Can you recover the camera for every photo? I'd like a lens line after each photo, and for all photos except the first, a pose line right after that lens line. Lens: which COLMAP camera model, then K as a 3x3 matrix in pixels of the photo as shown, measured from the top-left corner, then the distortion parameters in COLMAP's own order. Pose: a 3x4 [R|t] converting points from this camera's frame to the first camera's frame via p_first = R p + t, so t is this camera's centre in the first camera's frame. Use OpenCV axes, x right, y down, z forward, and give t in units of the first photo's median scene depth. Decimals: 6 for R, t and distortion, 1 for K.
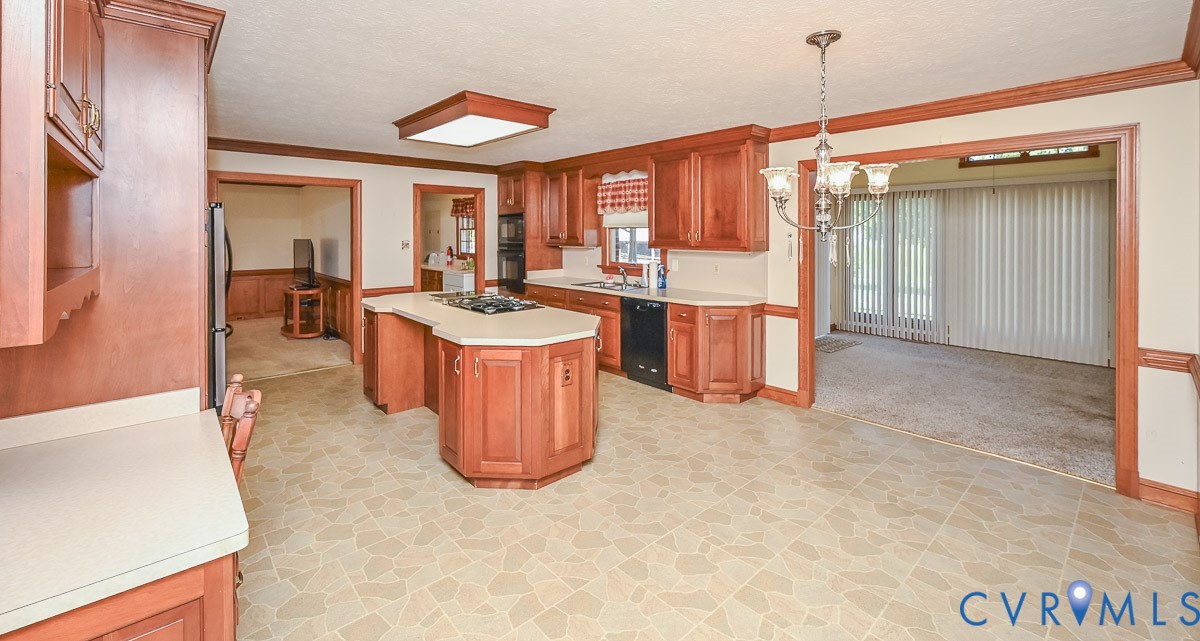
lens RADIAL K [[496.0, 0, 601.0], [0, 496.0, 236.5], [0, 0, 1]] dist [-0.000392, -0.000033]
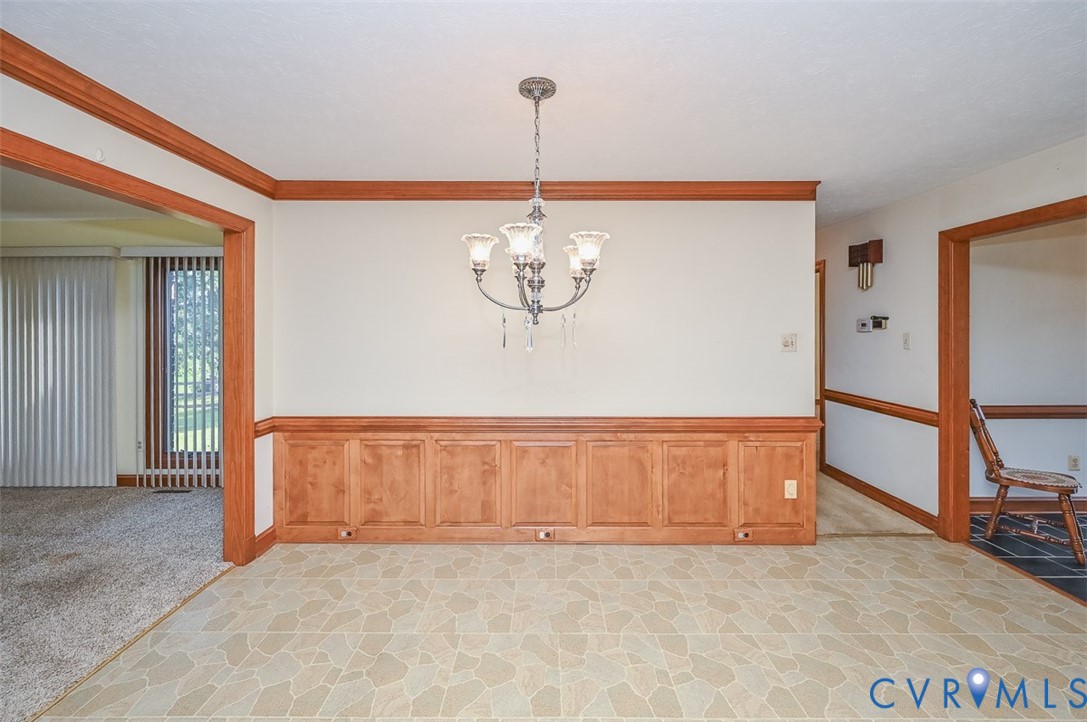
lens RADIAL K [[445.0, 0, 542.3], [0, 445.0, 325.9], [0, 0, 1]] dist [0.000248, 0.000056]
pose [[-0.740595, 0.002555, 0.671947, -0.039712], [0.006233, 0.999976, 0.003068, 0.005710], [-0.671923, 0.006460, -0.740593, 0.786484]]
